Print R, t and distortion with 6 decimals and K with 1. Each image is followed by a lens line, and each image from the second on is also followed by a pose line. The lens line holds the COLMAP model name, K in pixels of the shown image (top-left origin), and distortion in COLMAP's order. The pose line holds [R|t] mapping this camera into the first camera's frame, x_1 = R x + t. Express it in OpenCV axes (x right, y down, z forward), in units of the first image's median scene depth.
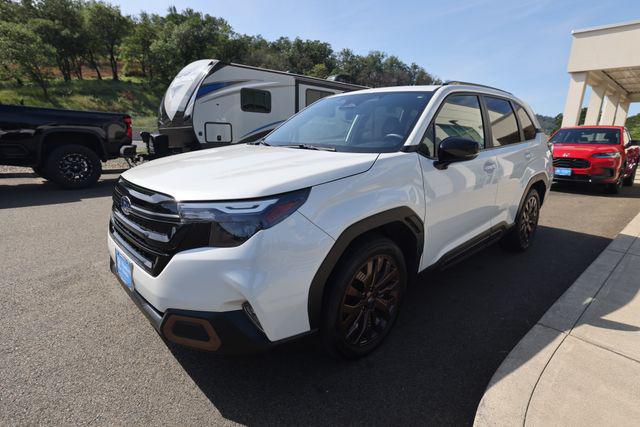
lens RADIAL K [[344.0, 0, 319.1], [0, 344.0, 209.5], [0, 0, 1]] dist [-0.015493, 0.016377]
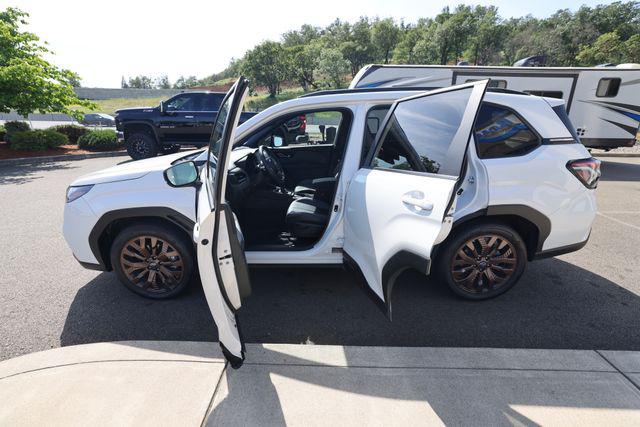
lens RADIAL K [[285.4, 0, 319.3], [0, 285.4, 210.0], [0, 0, 1]] dist [-0.029736, 0.012054]
pose [[0.719506, 0.199935, -0.665085, 0.372684], [-0.136635, 0.979699, 0.146698, -0.063838], [0.680913, -0.014676, 0.732217, 0.156597]]
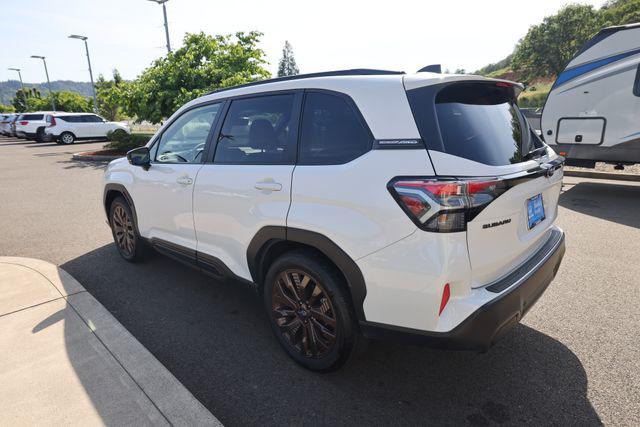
lens RADIAL K [[379.1, 0, 321.6], [0, 379.1, 214.0], [0, 0, 1]] dist [-0.000911, 0.015587]
pose [[0.061223, 0.218801, -0.973847, 0.579386], [-0.206293, 0.957385, 0.202133, -0.121105], [0.976573, 0.188522, 0.103751, 0.473831]]
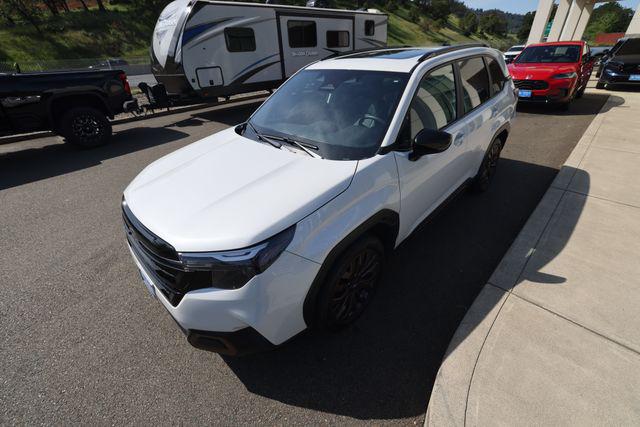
lens RADIAL K [[285.4, 0, 317.6], [0, 285.4, 209.9], [0, 0, 1]] dist [-0.029736, 0.012054]
pose [[0.996774, -0.080254, 0.000094, 0.010159], [0.076535, 0.950932, 0.299785, -0.079680], [-0.024148, -0.298810, 0.954007, 0.030234]]
